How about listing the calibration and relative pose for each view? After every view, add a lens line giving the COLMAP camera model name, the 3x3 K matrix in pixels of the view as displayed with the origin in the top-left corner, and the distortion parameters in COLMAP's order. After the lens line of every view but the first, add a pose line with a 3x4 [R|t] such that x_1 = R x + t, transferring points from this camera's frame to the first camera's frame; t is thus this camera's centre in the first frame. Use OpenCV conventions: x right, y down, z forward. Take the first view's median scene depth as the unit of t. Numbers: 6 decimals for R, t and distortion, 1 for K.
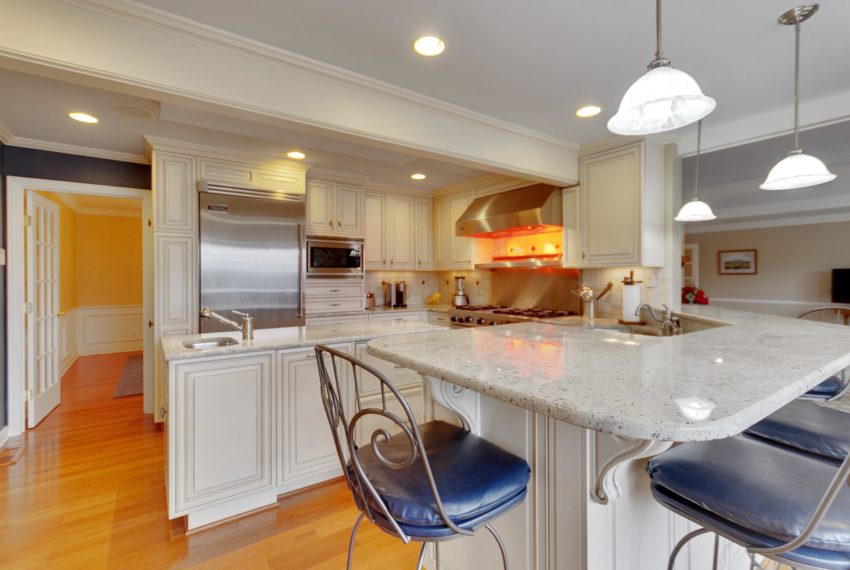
lens RADIAL K [[399.2, 0, 431.1], [0, 399.2, 275.0], [0, 0, 1]] dist [0.003965, -0.000050]
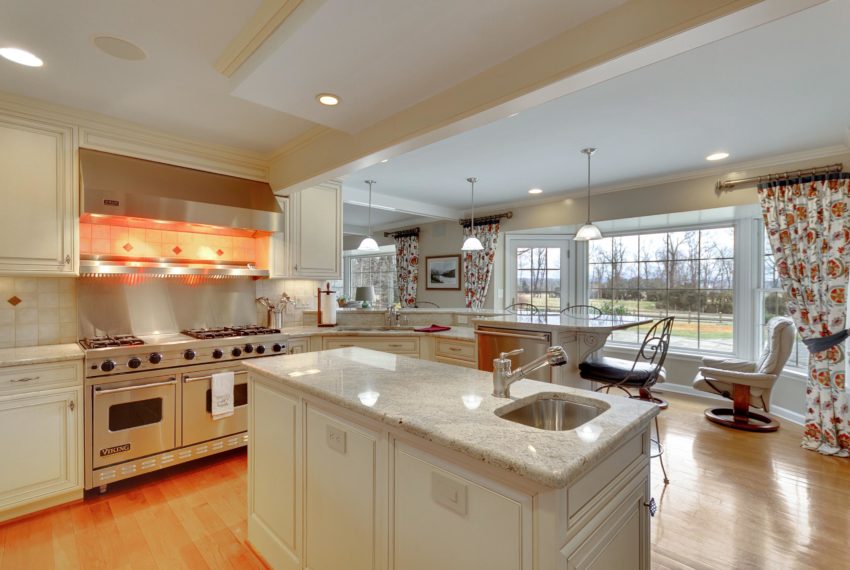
lens RADIAL K [[396.4, 0, 433.9], [0, 396.4, 289.2], [0, 0, 1]] dist [0.005491, 0.000651]
pose [[-0.168445, -0.004968, 0.985699, -0.553006], [-0.003362, 0.999984, 0.004466, 0.001467], [-0.985705, -0.002562, -0.168459, 0.653631]]
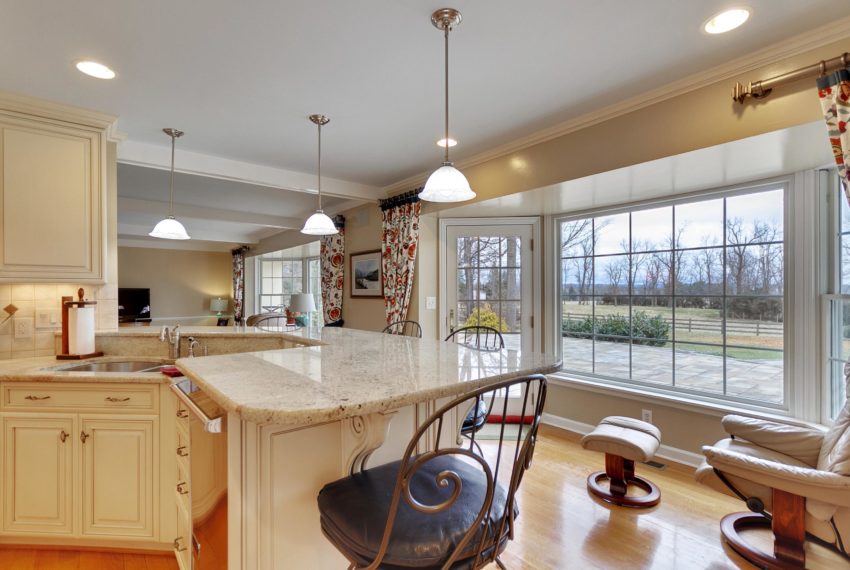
lens RADIAL K [[412.1, 0, 432.1], [0, 412.1, 293.0], [0, 0, 1]] dist [0.003527, 0.000463]
pose [[-0.066104, 0.003644, 0.997806, -0.248492], [0.001651, 0.999992, -0.003542, 0.001071], [-0.997811, 0.001414, -0.066109, 0.279117]]
